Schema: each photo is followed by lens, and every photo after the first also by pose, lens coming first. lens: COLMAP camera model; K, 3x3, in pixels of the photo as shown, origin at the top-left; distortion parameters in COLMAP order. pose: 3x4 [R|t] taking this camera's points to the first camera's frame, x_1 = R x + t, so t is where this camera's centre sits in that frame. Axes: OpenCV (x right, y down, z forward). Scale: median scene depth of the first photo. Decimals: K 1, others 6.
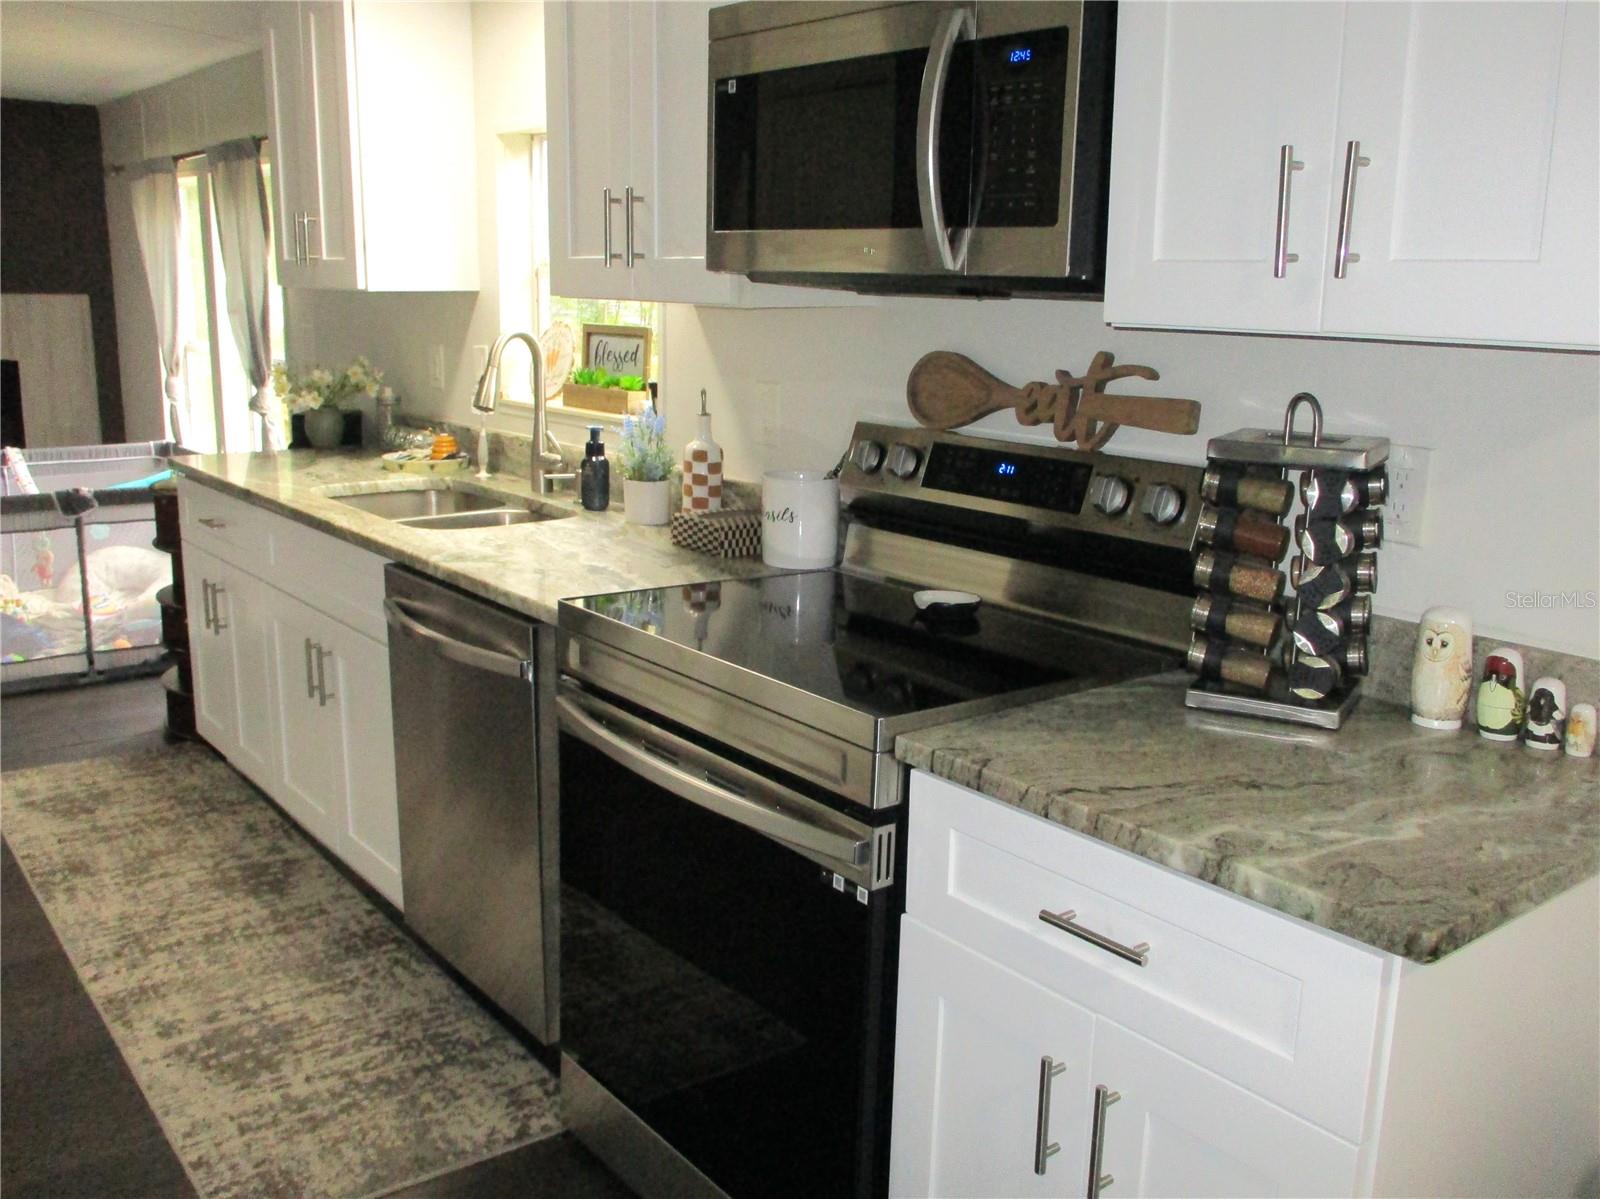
lens RADIAL K [[1402.9, 0, 800.0], [0, 1402.9, 599.5], [0, 0, 1]] dist [-0.073726, -0.006757]
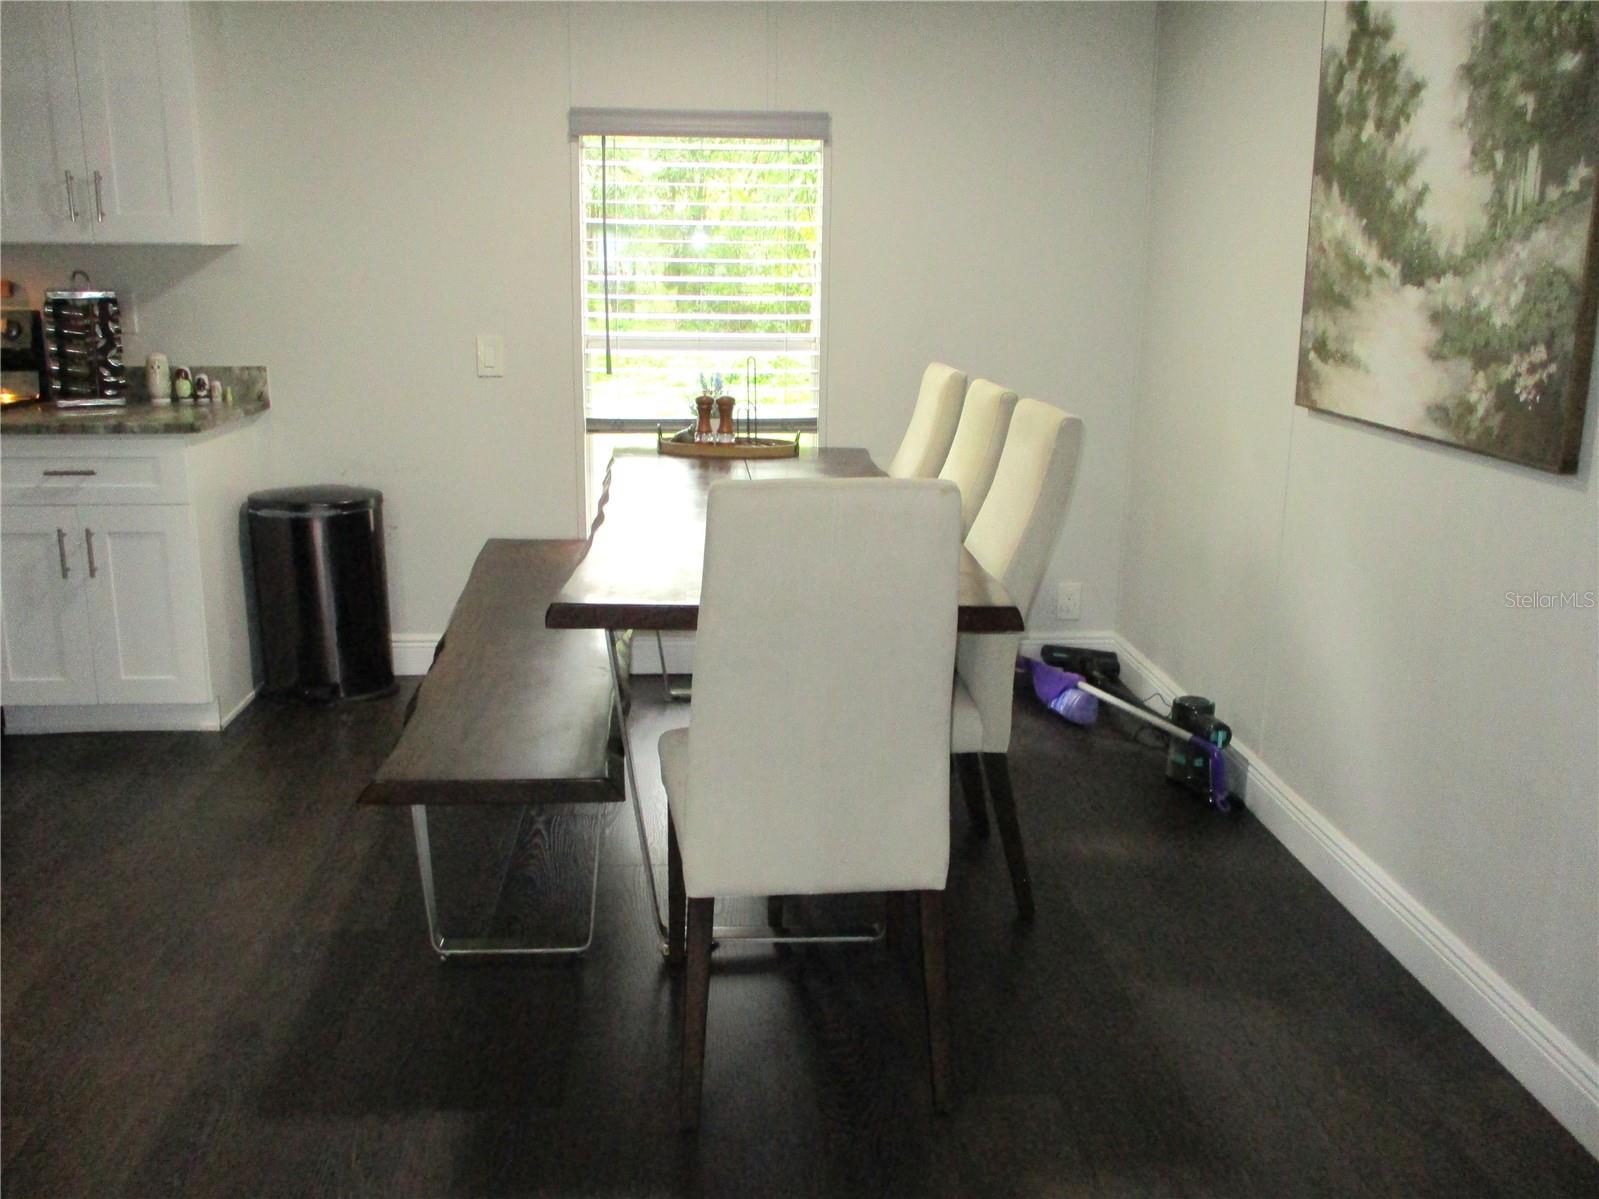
lens RADIAL K [[1402.0, 0, 799.5], [0, 1402.0, 599.5], [0, 0, 1]] dist [-0.073726, -0.006757]
pose [[0.544652, -0.195378, 0.815586, -1.053261], [0.160524, 0.978792, 0.127276, 0.323563], [-0.823156, 0.061600, 0.564464, -1.387600]]
